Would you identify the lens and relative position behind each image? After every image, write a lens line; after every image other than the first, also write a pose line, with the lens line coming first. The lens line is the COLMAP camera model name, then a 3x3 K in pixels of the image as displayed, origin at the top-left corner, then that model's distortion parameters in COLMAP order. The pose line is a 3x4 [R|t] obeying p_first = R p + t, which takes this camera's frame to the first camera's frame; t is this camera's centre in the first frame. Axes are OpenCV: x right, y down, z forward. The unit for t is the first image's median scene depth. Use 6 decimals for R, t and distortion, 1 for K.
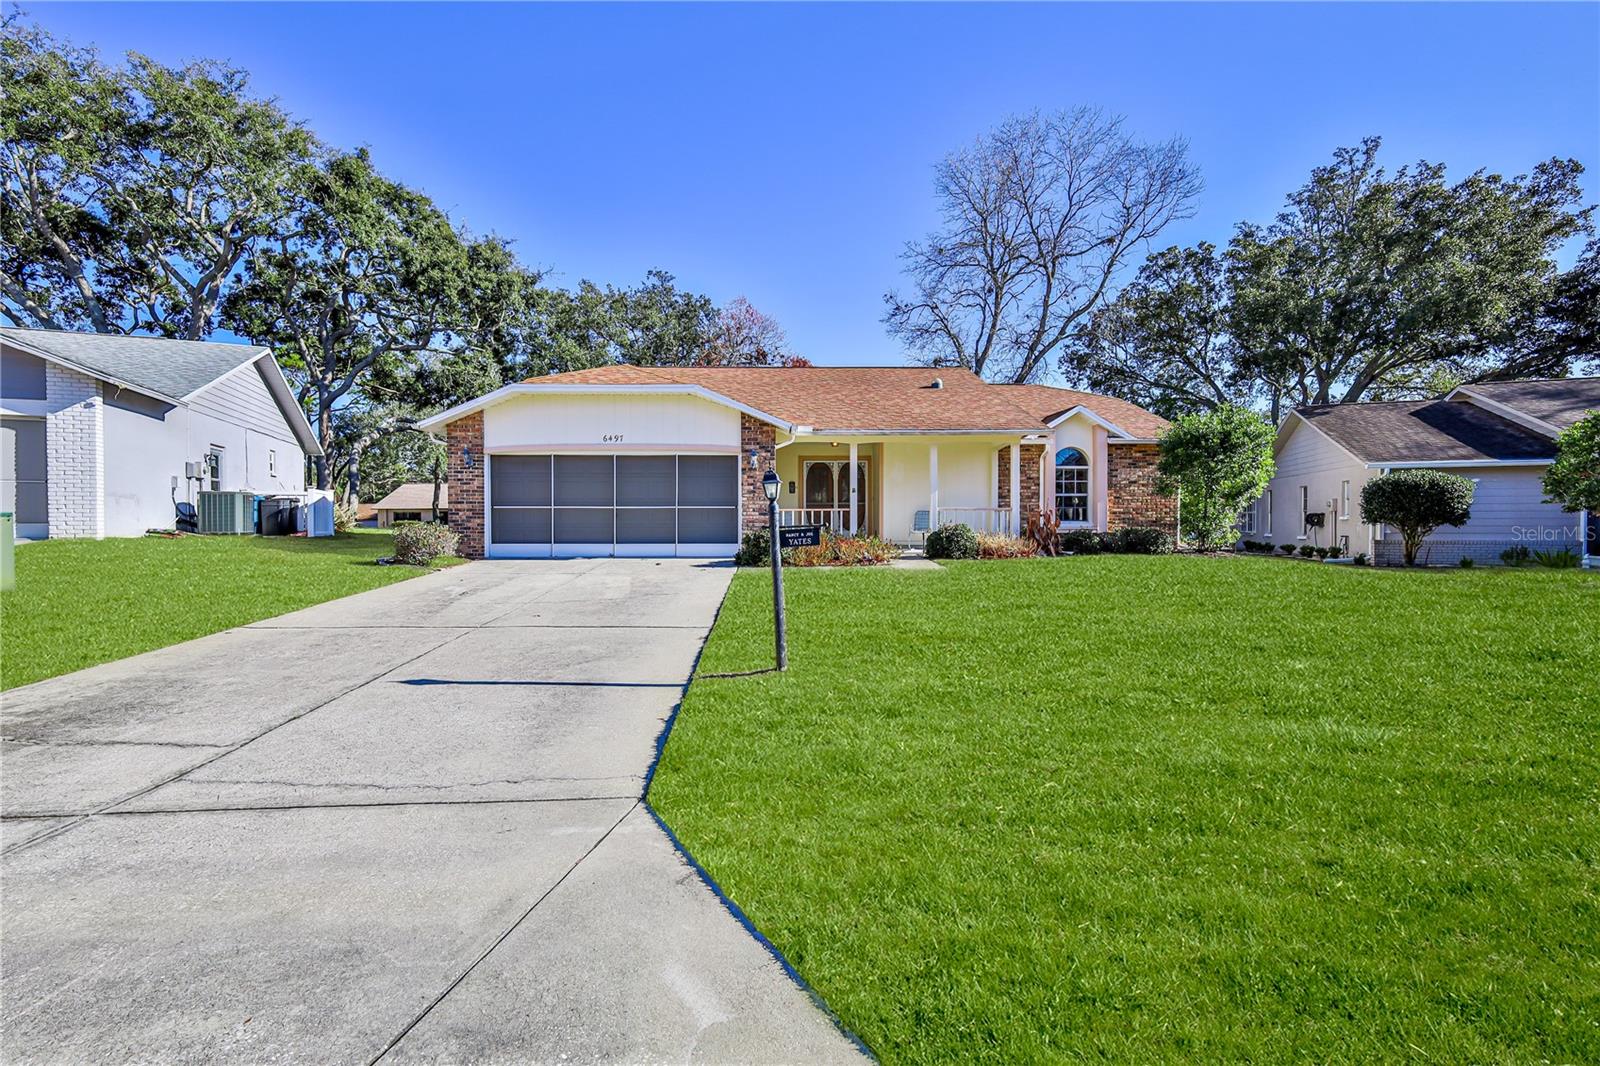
lens RADIAL K [[694.9, 0, 799.8], [0, 694.9, 532.7], [0, 0, 1]] dist [0.001770, -0.000663]
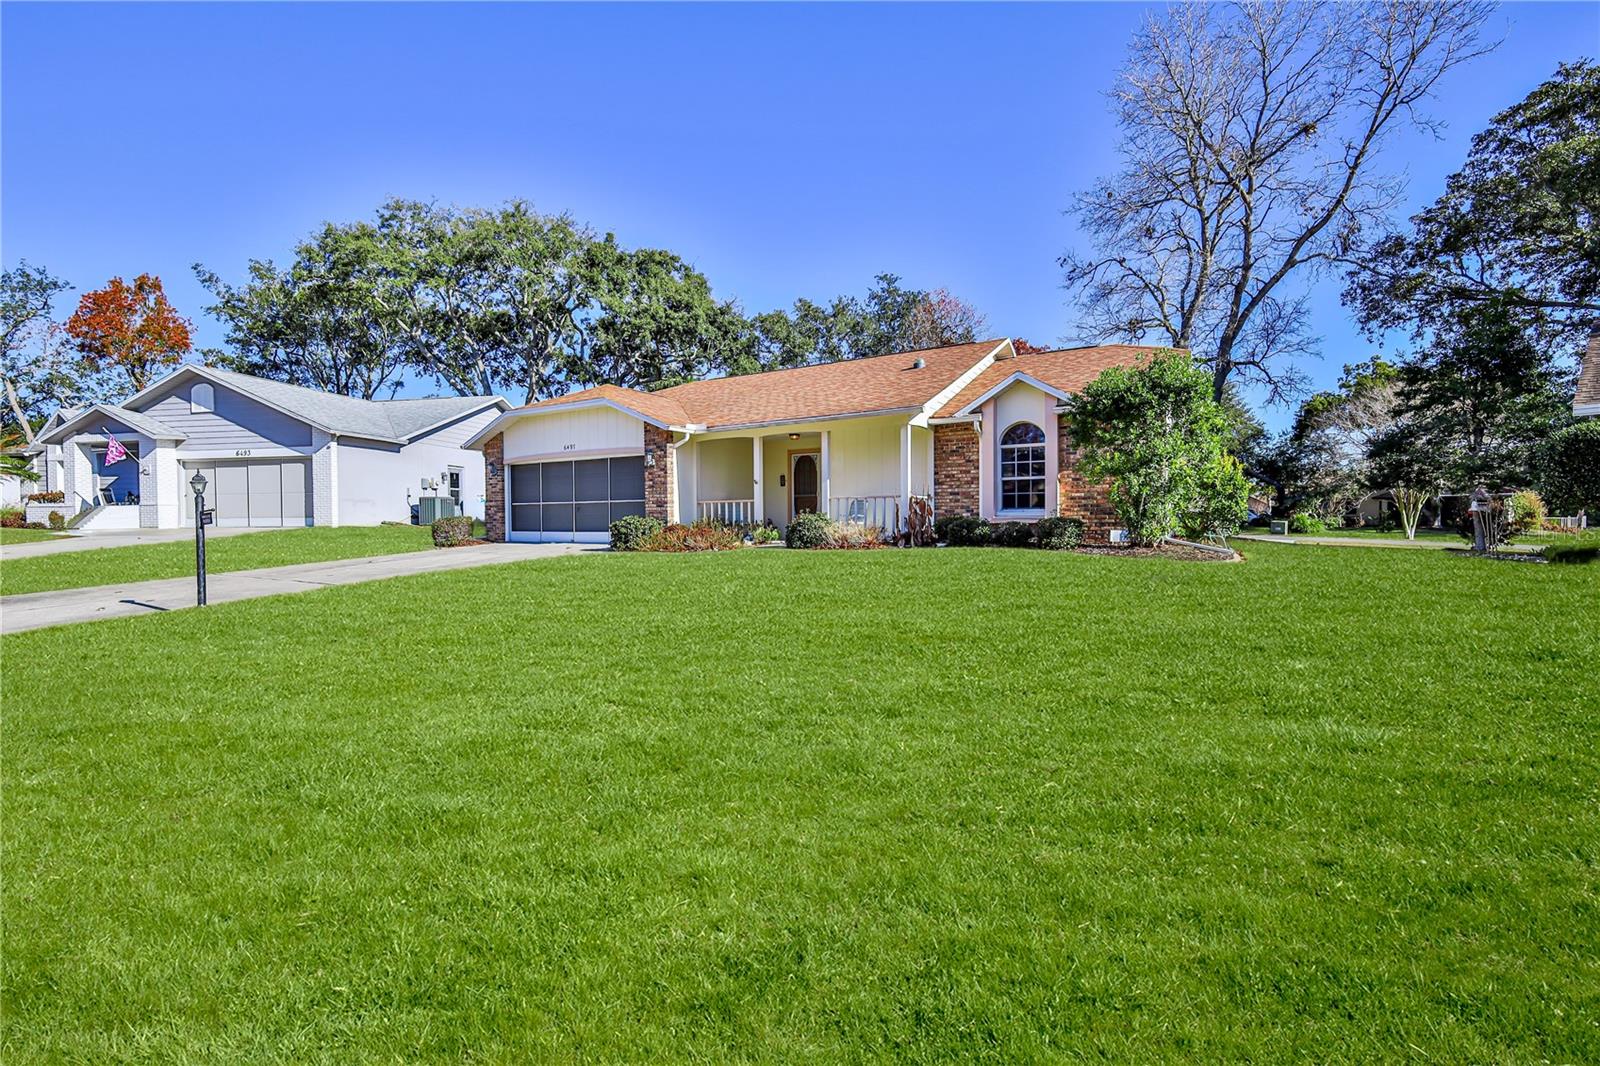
lens RADIAL K [[694.9, 0, 804.6], [0, 694.9, 532.3], [0, 0, 1]] dist [0.001770, -0.000663]
pose [[0.844403, 0.005029, -0.535685, 0.631606], [-0.002313, 0.999981, 0.005742, 0.007289], [0.535704, -0.003610, 0.844398, 0.144106]]
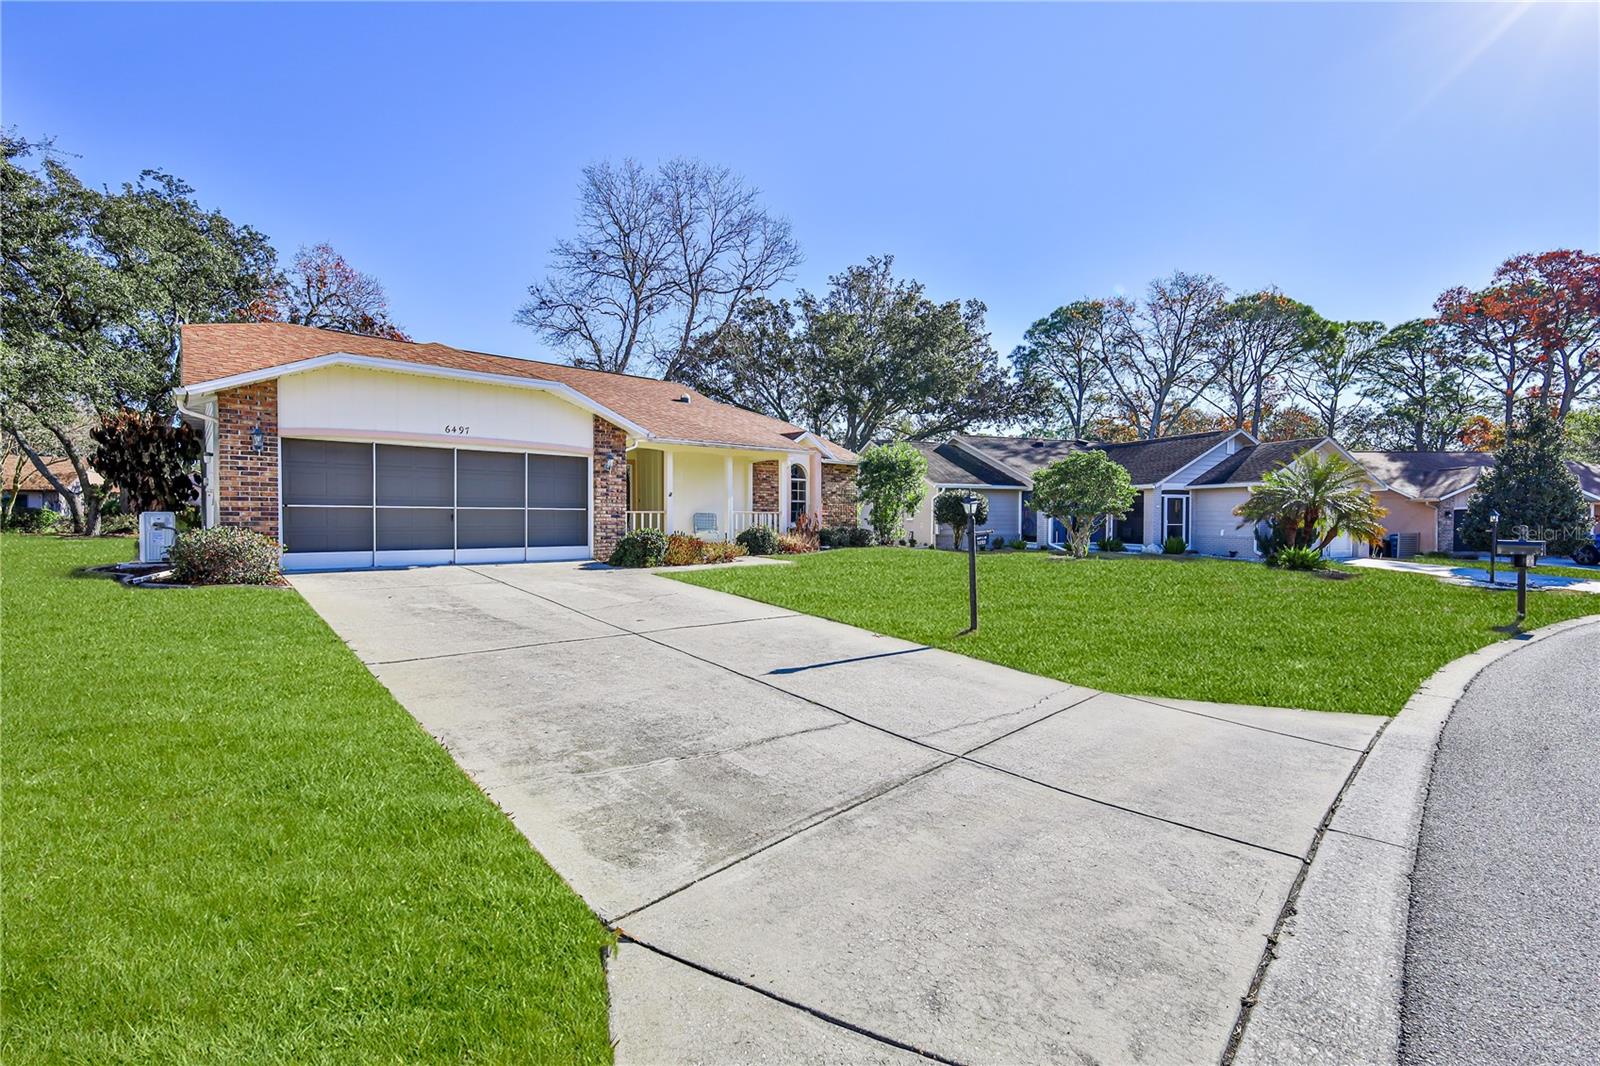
lens RADIAL K [[694.9, 0, 804.4], [0, 694.9, 528.3], [0, 0, 1]] dist [0.001770, -0.000663]
pose [[0.759332, -0.005617, 0.650679, -0.425049], [0.006607, 0.999978, 0.000923, -0.007254], [-0.650670, 0.003598, 0.759352, 0.036544]]
